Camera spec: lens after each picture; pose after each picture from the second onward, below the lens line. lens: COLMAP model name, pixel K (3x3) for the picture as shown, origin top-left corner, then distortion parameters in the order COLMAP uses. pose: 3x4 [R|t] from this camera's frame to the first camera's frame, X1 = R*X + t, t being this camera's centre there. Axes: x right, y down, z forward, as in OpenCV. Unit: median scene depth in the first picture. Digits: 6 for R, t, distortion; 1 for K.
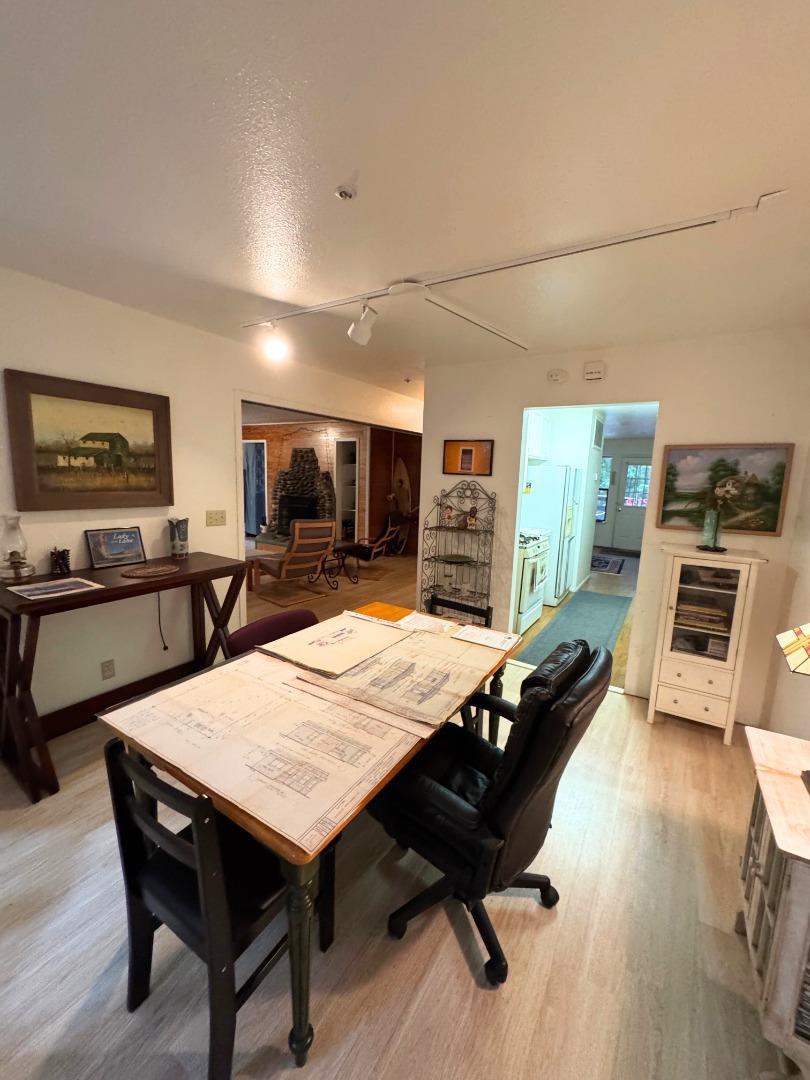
lens RADIAL K [[427.7, 0, 402.2], [0, 427.7, 538.4], [0, 0, 1]] dist [-0.005280, 0.000445]
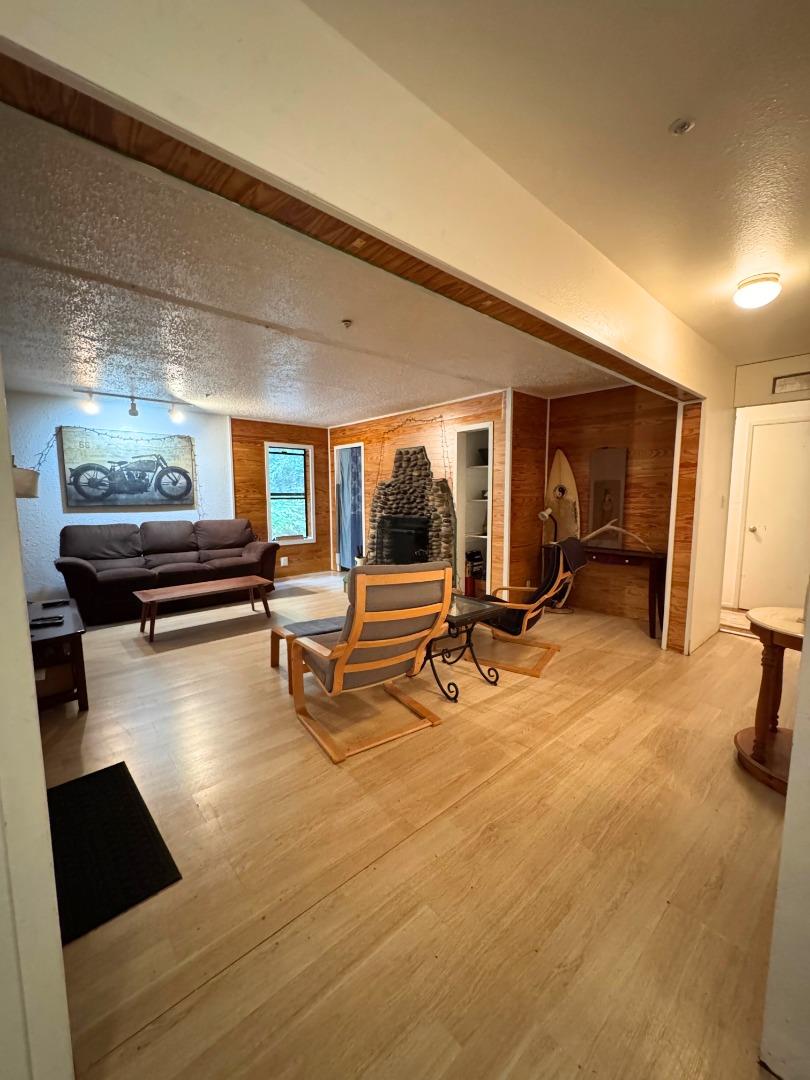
lens RADIAL K [[427.7, 0, 404.9], [0, 427.7, 540.2], [0, 0, 1]] dist [-0.005280, 0.000445]
pose [[0.960836, -0.006915, -0.277030, -0.049401], [-0.006565, 0.998840, -0.047701, -0.028573], [0.277038, 0.047652, 0.959677, 0.346057]]
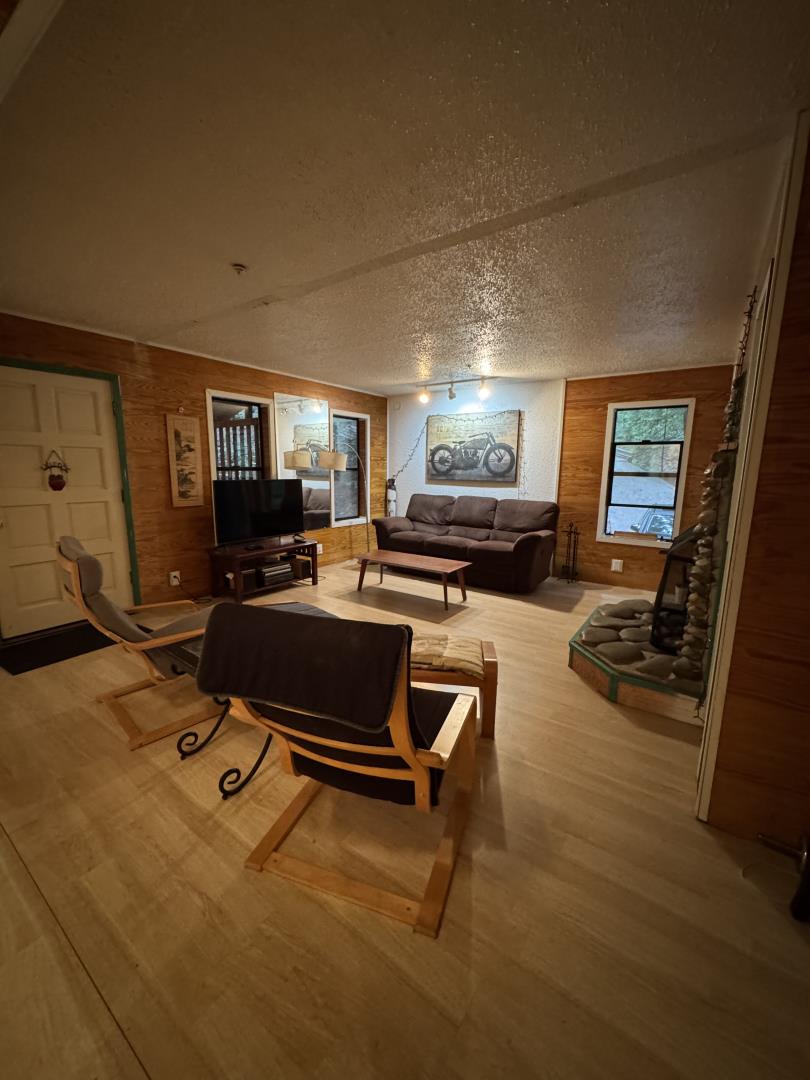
lens RADIAL K [[427.7, 0, 405.6], [0, 427.7, 541.0], [0, 0, 1]] dist [-0.005280, 0.000445]
pose [[-0.043151, 0.136591, -0.989687, 0.115591], [-0.168798, 0.975372, 0.141975, -0.096848], [0.984706, 0.173184, -0.019032, 0.794572]]
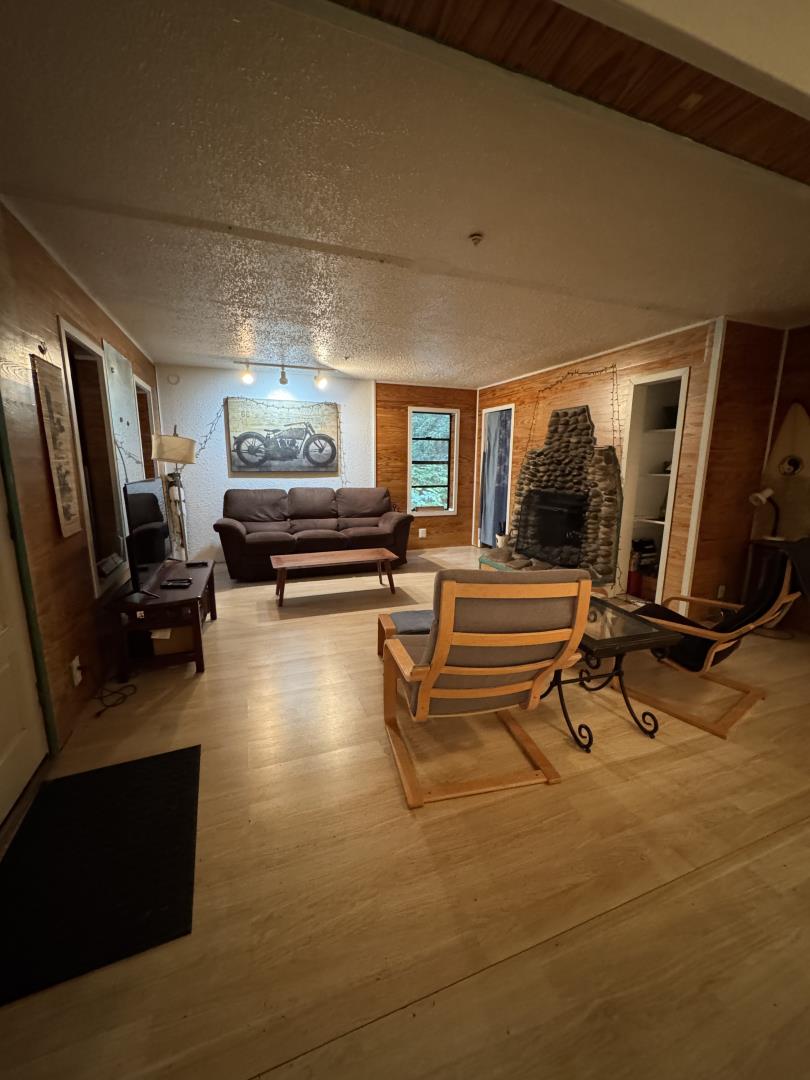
lens RADIAL K [[427.7, 0, 405.3], [0, 427.7, 540.5], [0, 0, 1]] dist [-0.005280, 0.000445]
pose [[0.797730, 0.084717, -0.597035, -0.051683], [-0.073853, 0.996355, 0.042700, -0.043472], [0.598476, 0.010030, 0.801078, 0.421111]]
